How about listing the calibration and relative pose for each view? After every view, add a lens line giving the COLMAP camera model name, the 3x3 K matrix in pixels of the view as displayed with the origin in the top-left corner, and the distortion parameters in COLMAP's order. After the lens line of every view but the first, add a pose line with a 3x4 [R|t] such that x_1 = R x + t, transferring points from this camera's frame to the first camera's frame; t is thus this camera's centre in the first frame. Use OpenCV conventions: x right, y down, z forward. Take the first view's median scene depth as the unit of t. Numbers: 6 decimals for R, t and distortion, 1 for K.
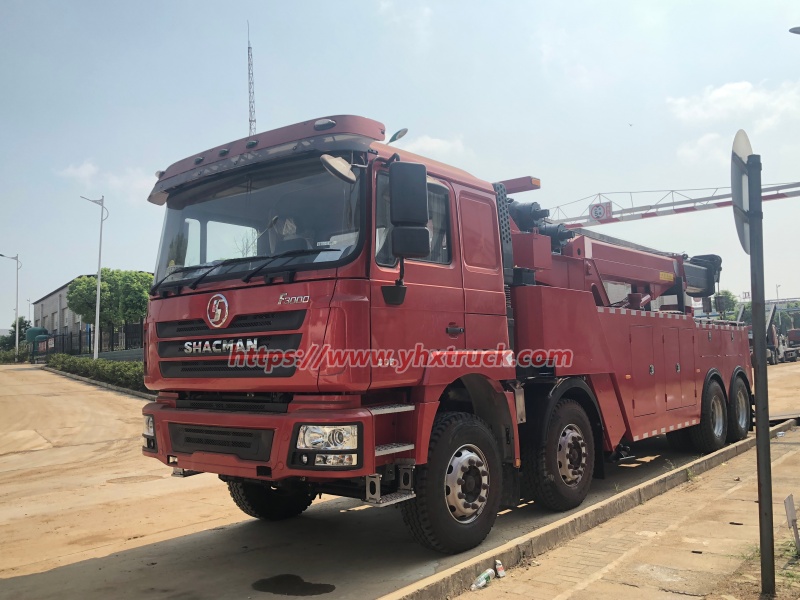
lens RADIAL K [[737.7, 0, 400.0], [0, 737.7, 300.0], [0, 0, 1]] dist [-0.104658, 0.000119]
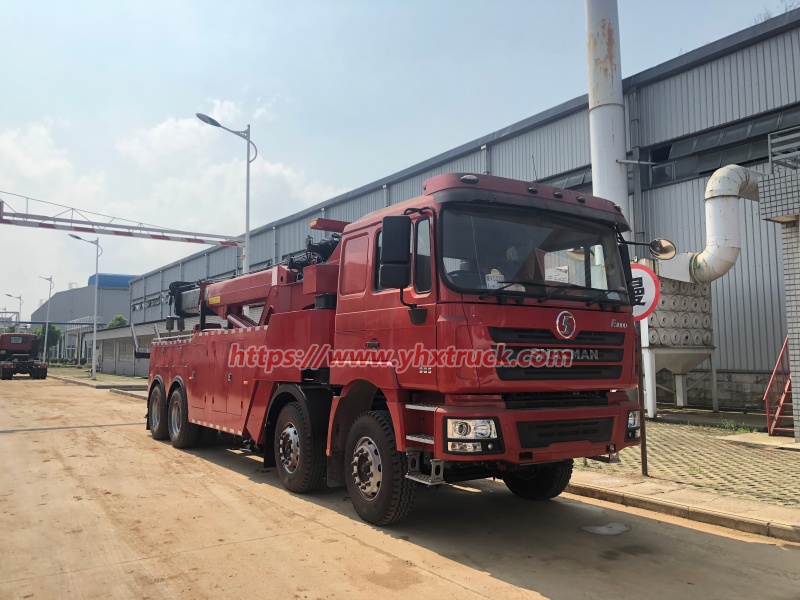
lens RADIAL K [[651.3, 0, 384.8], [0, 651.3, 296.6], [0, 0, 1]] dist [0.023178, -0.008521]
pose [[0.312703, 0.123960, 0.941728, -1.180573], [-0.095180, 0.990547, -0.098781, 0.089808], [-0.945070, -0.058745, 0.321545, 0.805213]]
